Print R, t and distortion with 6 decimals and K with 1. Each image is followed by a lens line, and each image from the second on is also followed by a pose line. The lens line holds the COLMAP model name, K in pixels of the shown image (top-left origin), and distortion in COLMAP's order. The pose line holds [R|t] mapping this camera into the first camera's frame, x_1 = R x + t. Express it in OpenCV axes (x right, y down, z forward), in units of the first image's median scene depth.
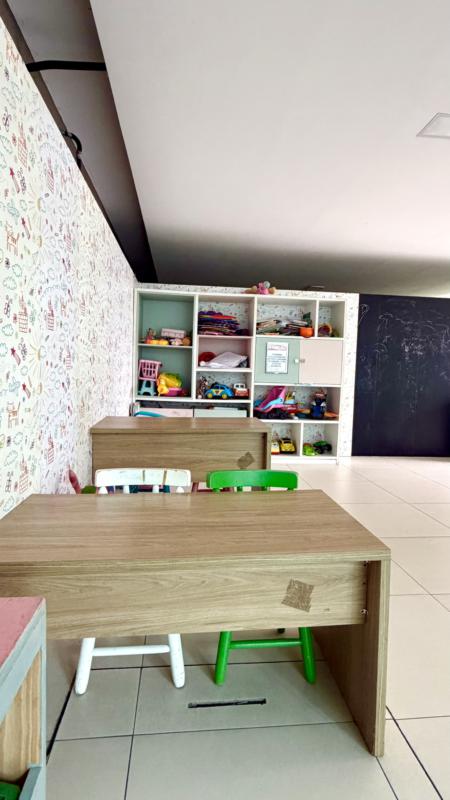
lens RADIAL K [[407.1, 0, 226.8], [0, 407.1, 400.3], [0, 0, 1]] dist [-0.003378, -0.000507]
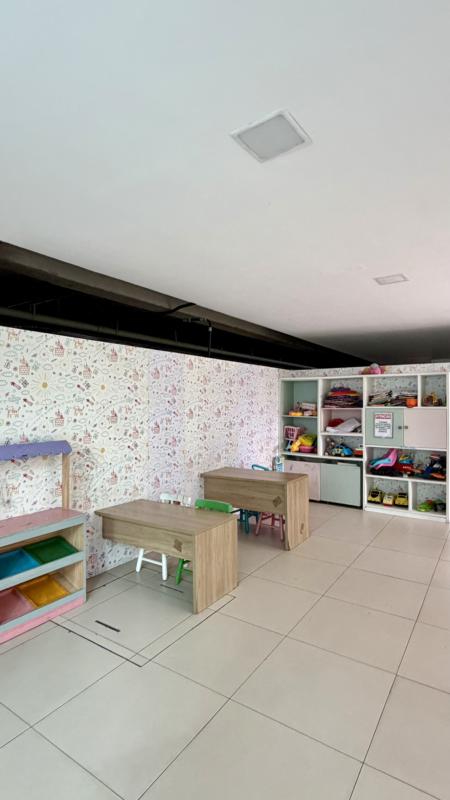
lens RADIAL K [[407.1, 0, 226.8], [0, 407.1, 400.8], [0, 0, 1]] dist [-0.003378, -0.000507]
pose [[0.766478, -0.032879, -0.641429, 0.549163], [-0.024693, 0.996442, -0.080584, -0.067188], [0.641796, 0.077604, 0.762939, -0.233566]]
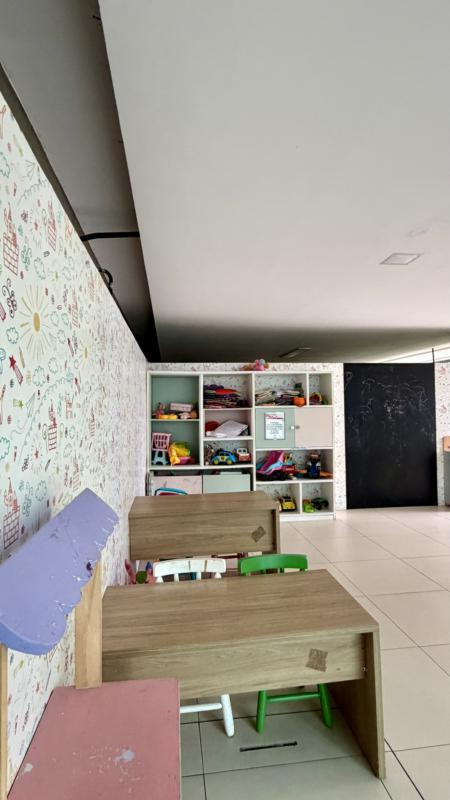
lens RADIAL K [[407.1, 0, 225.4], [0, 407.1, 399.1], [0, 0, 1]] dist [-0.003378, -0.000507]
pose [[0.998894, -0.041859, 0.021437, -0.033901], [0.043740, 0.994376, -0.096453, -0.075262], [-0.017279, 0.097284, 0.995107, -0.122713]]
